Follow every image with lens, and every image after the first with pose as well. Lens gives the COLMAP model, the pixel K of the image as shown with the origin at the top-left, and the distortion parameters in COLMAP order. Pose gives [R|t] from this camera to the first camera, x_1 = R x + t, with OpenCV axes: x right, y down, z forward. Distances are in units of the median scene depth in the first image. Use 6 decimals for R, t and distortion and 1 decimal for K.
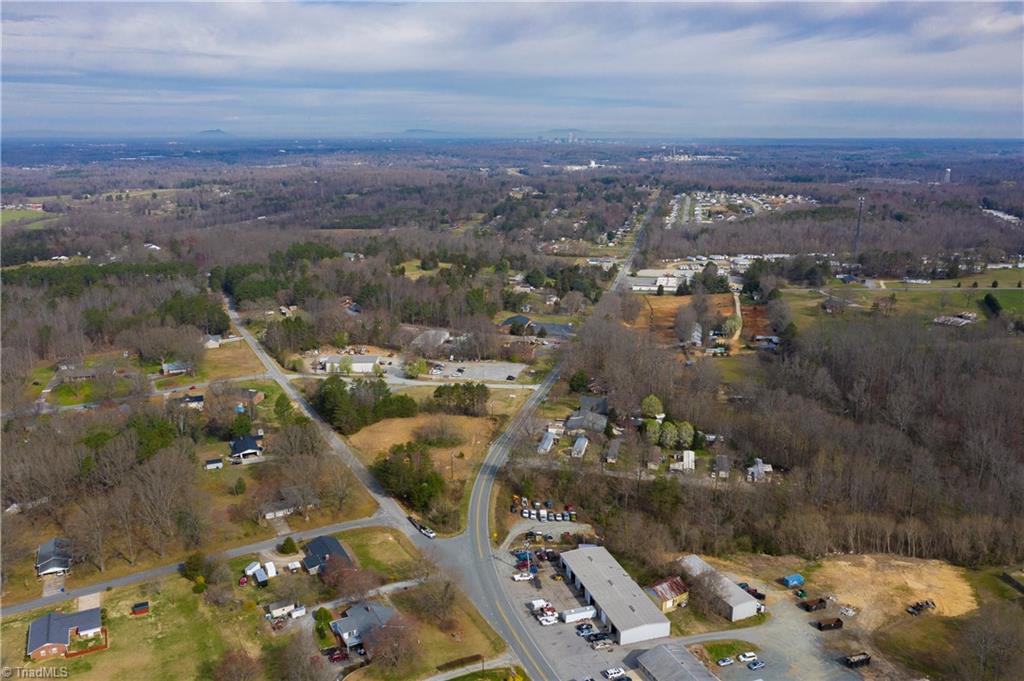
lens RADIAL K [[820.6, 0, 512.0], [0, 820.6, 340.5], [0, 0, 1]] dist [-0.011442, 0.003811]
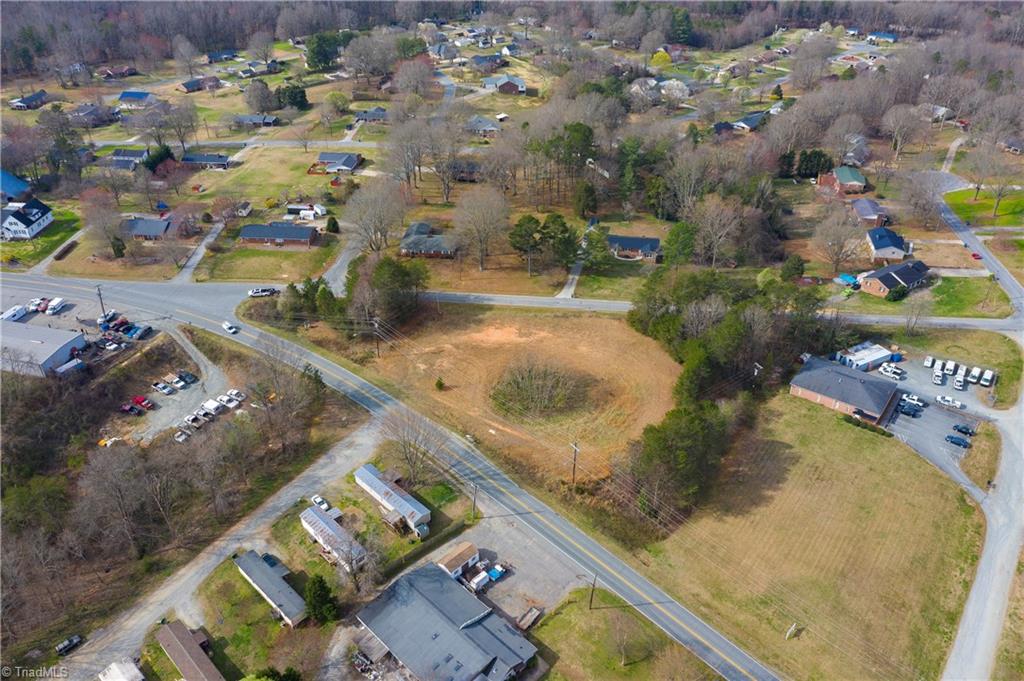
lens RADIAL K [[799.0, 0, 510.2], [0, 799.0, 344.0], [0, 0, 1]] dist [-0.009888, 0.024569]
pose [[-0.540547, 0.460802, -0.703897, 0.199515], [-0.203646, 0.740118, 0.640901, -0.170749], [0.816295, 0.489782, -0.306228, 0.802775]]
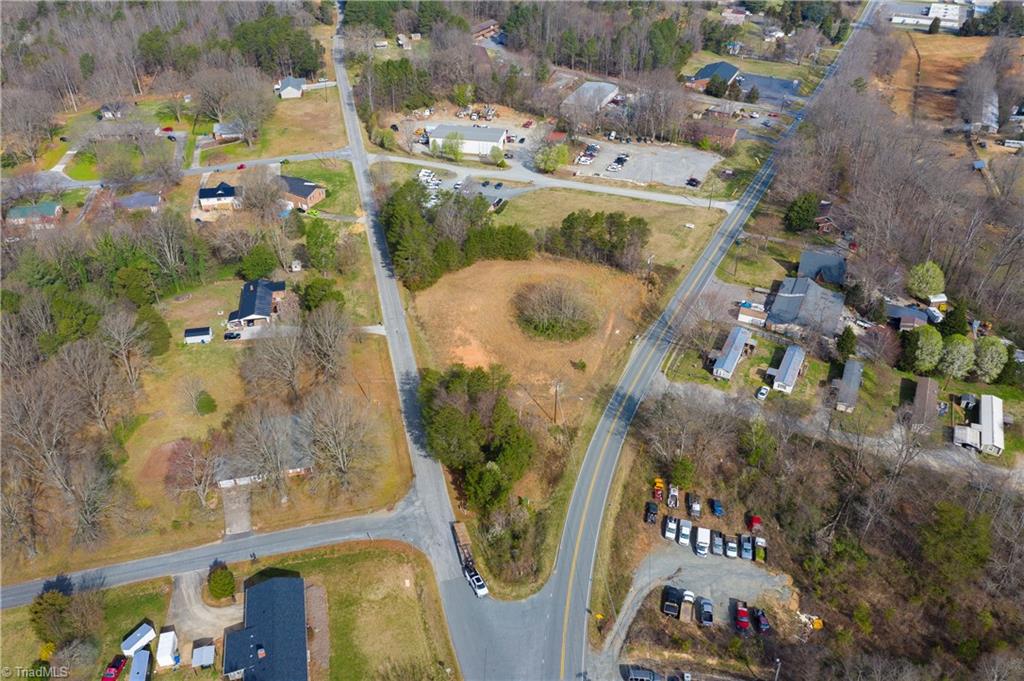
lens RADIAL K [[799.0, 0, 510.2], [0, 799.0, 344.0], [0, 0, 1]] dist [-0.009888, 0.024569]
pose [[0.970491, 0.132797, -0.201276, 0.002010], [-0.053146, 0.931963, 0.358636, -0.052960], [0.235207, -0.337356, 0.911520, 0.311153]]
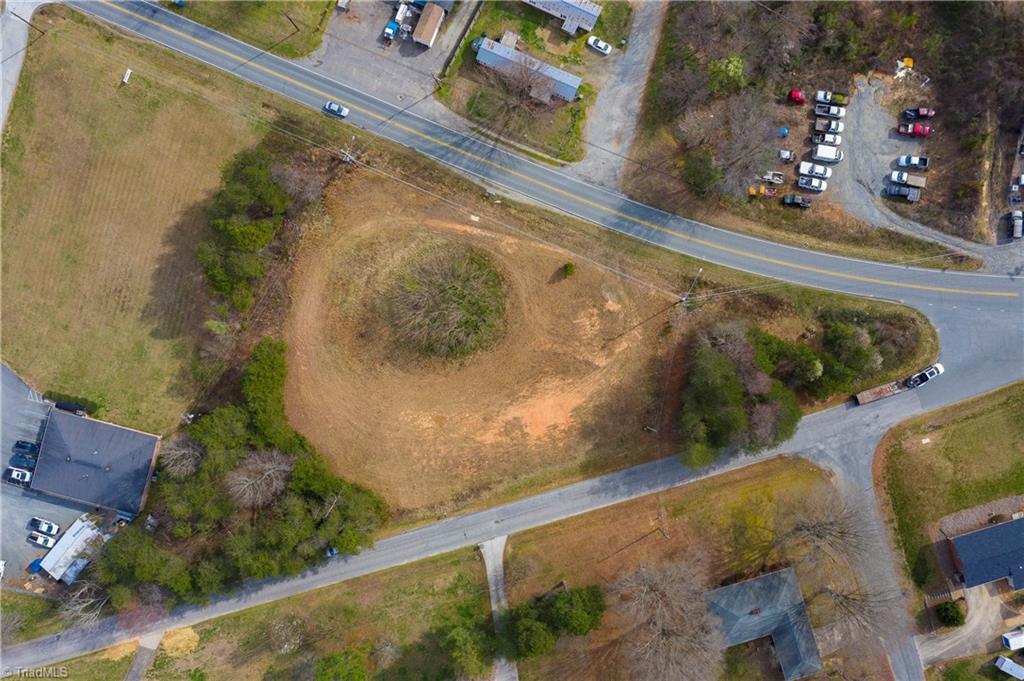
lens RADIAL K [[799.0, 0, 510.2], [0, 799.0, 344.0], [0, 0, 1]] dist [-0.009888, 0.024569]
pose [[0.190596, -0.981668, -0.001177, -0.072277], [0.253150, 0.047992, 0.966236, -0.198471], [-0.948466, -0.184459, 0.257657, 0.607129]]
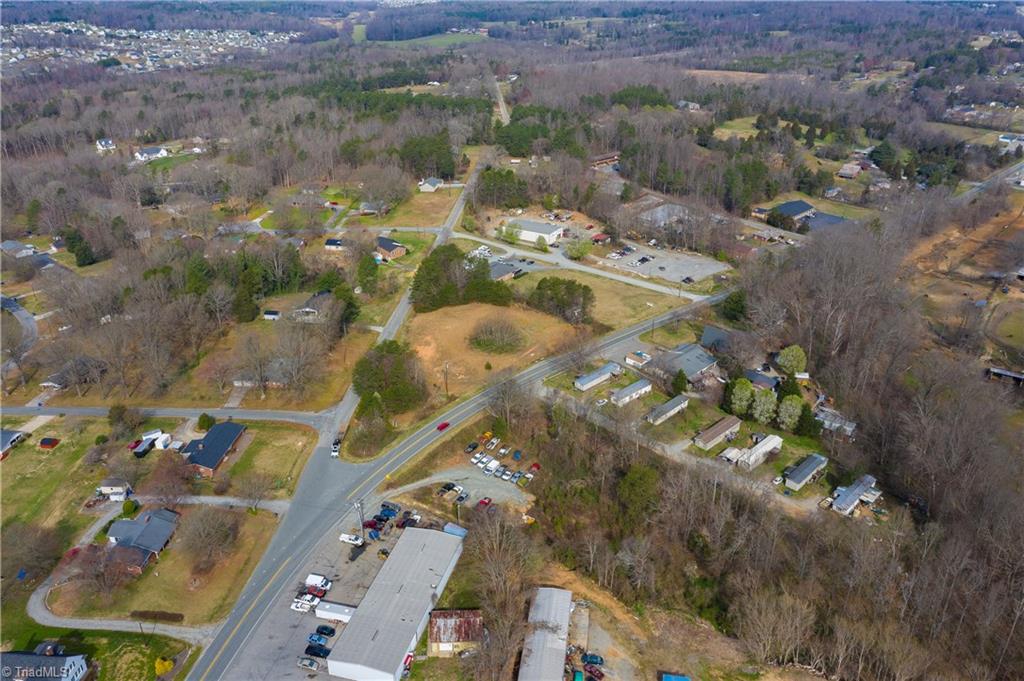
lens RADIAL K [[799.0, 0, 510.2], [0, 799.0, 344.0], [0, 0, 1]] dist [-0.009888, 0.024569]
pose [[0.839053, 0.234513, -0.490911, 0.242483], [-0.130649, 0.962777, 0.236626, -0.055870], [0.528130, -0.134405, 0.838459, 0.209574]]
